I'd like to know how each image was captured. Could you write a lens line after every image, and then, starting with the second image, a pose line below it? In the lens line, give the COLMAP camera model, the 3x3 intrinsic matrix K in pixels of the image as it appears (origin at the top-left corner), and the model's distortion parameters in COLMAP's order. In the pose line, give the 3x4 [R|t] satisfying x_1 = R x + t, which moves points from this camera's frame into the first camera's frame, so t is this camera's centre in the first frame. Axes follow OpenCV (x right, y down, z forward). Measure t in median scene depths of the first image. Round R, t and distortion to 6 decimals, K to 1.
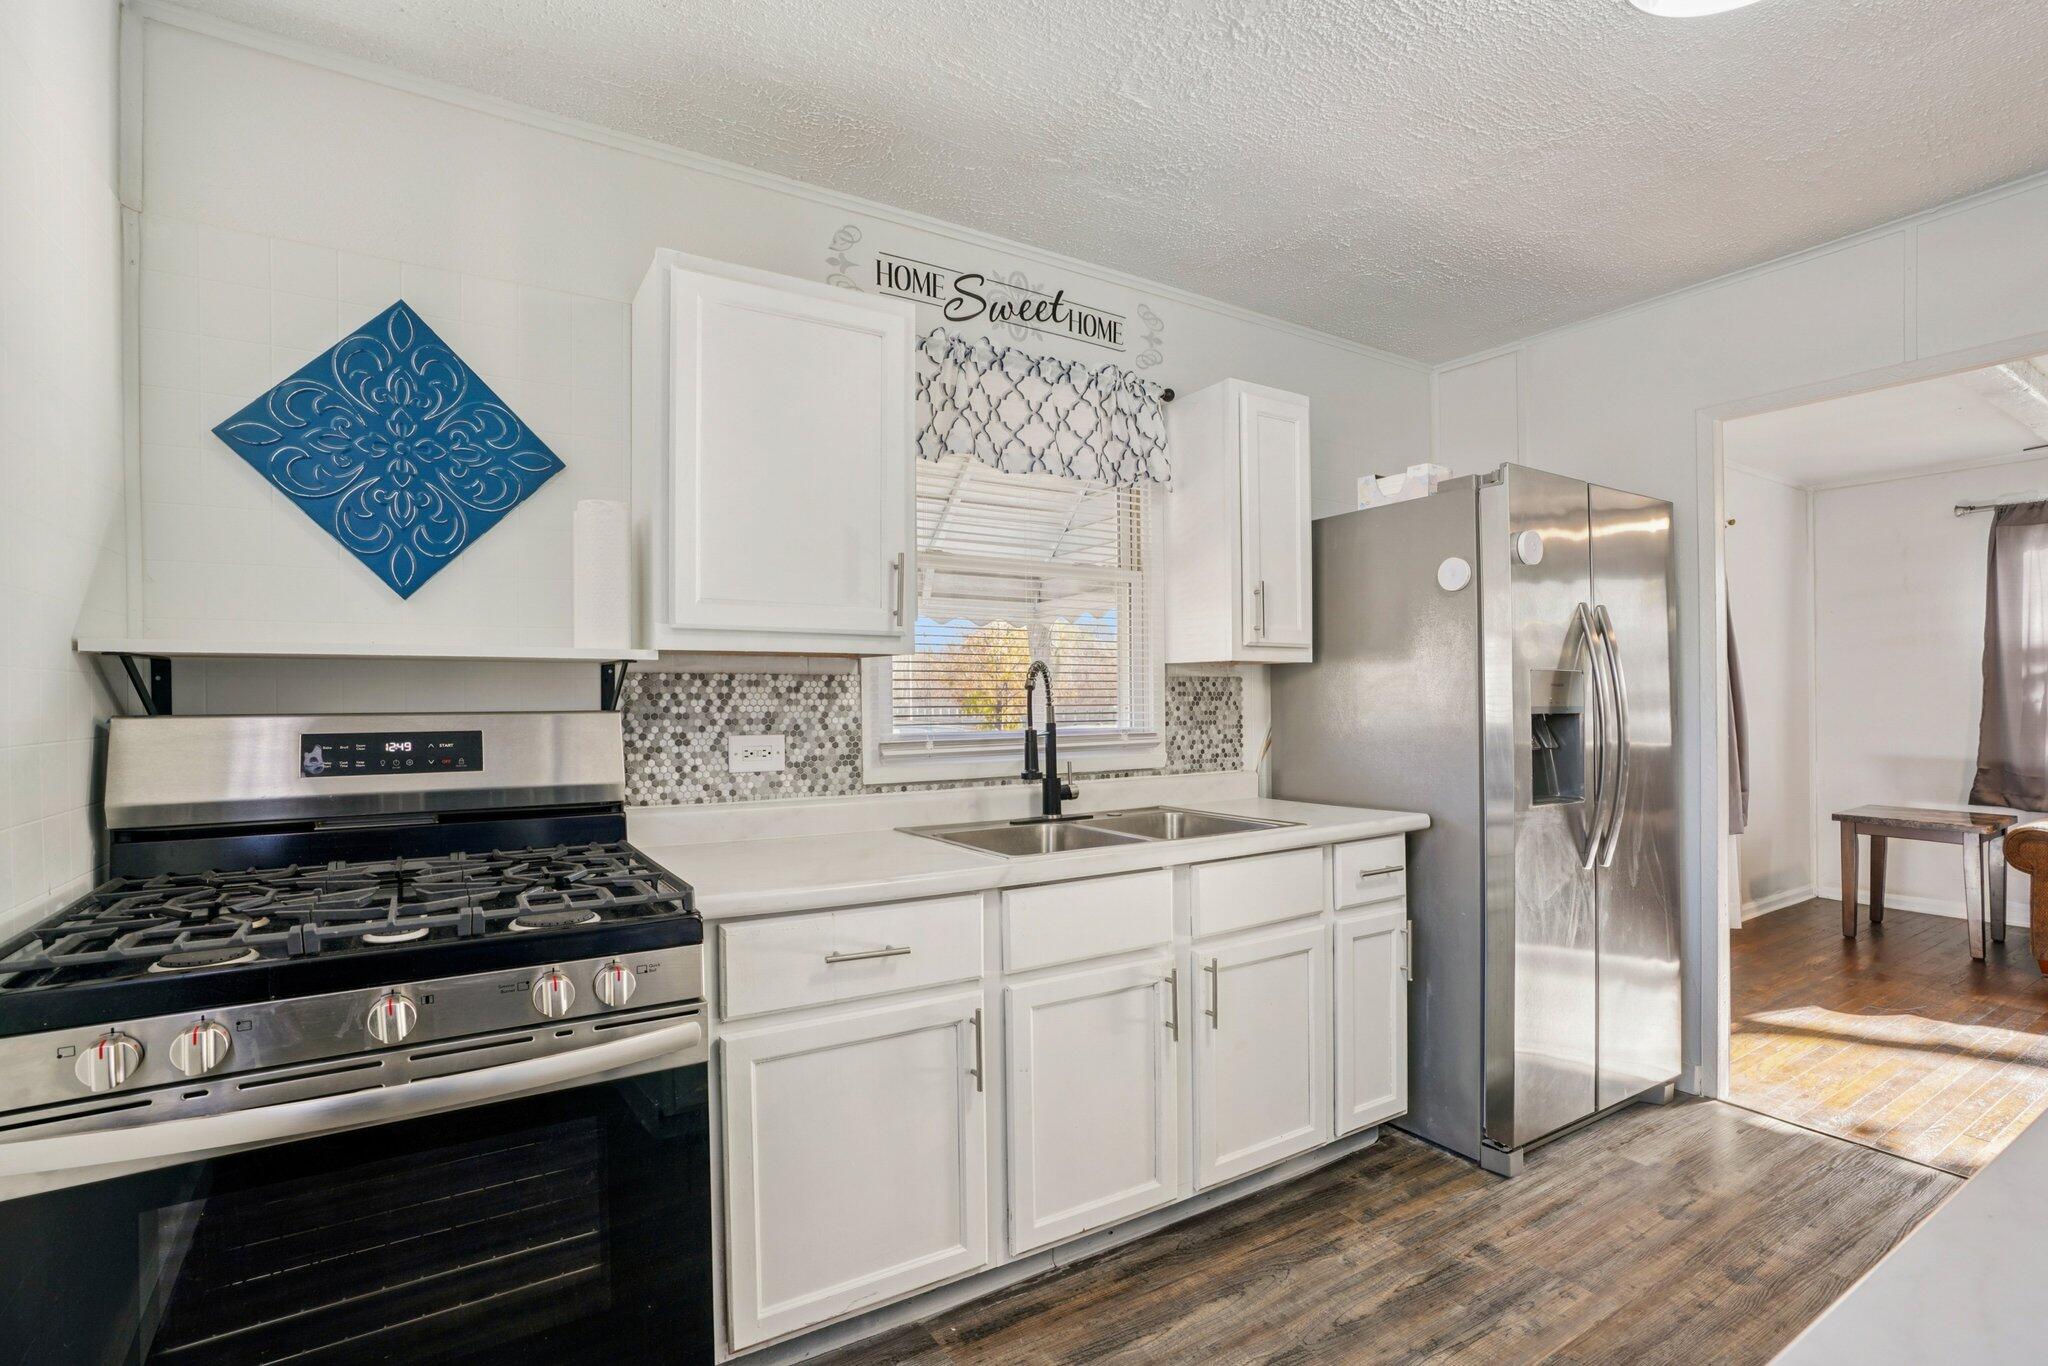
lens RADIAL K [[967.6, 0, 1024.1], [0, 967.6, 687.5], [0, 0, 1]] dist [-0.026767, 0.000246]
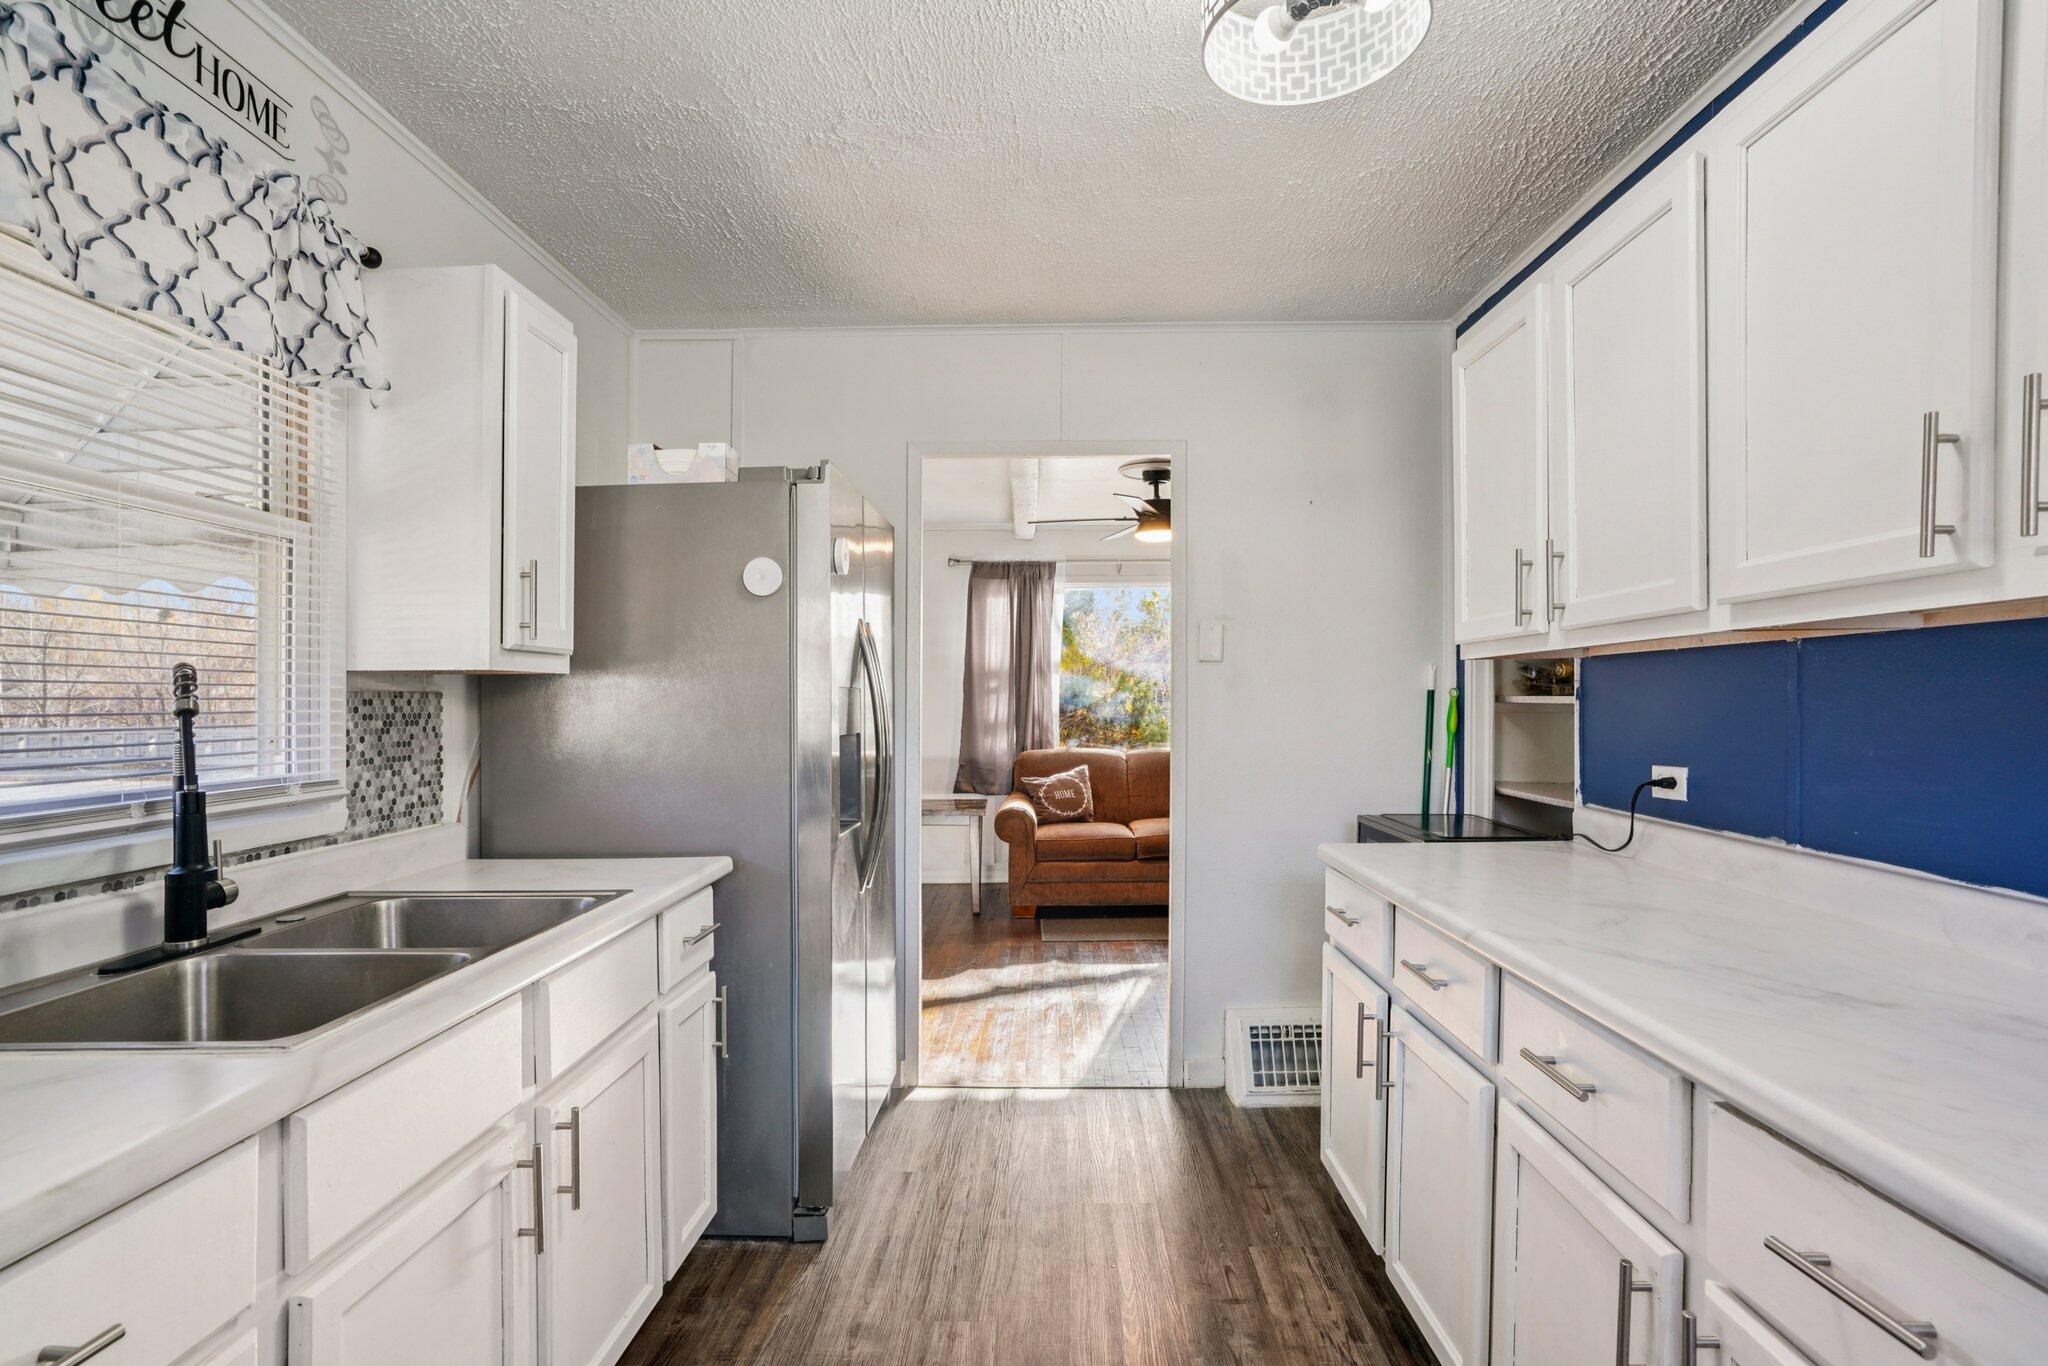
lens RADIAL K [[1025.5, 0, 1040.9], [0, 1025.5, 703.4], [0, 0, 1]] dist [-0.037241, 0.019402]
pose [[0.561051, -0.002776, 0.827777, -0.165493], [-0.000782, 0.999992, 0.003883, -0.006546], [-0.827781, -0.002826, 0.561044, 0.253783]]
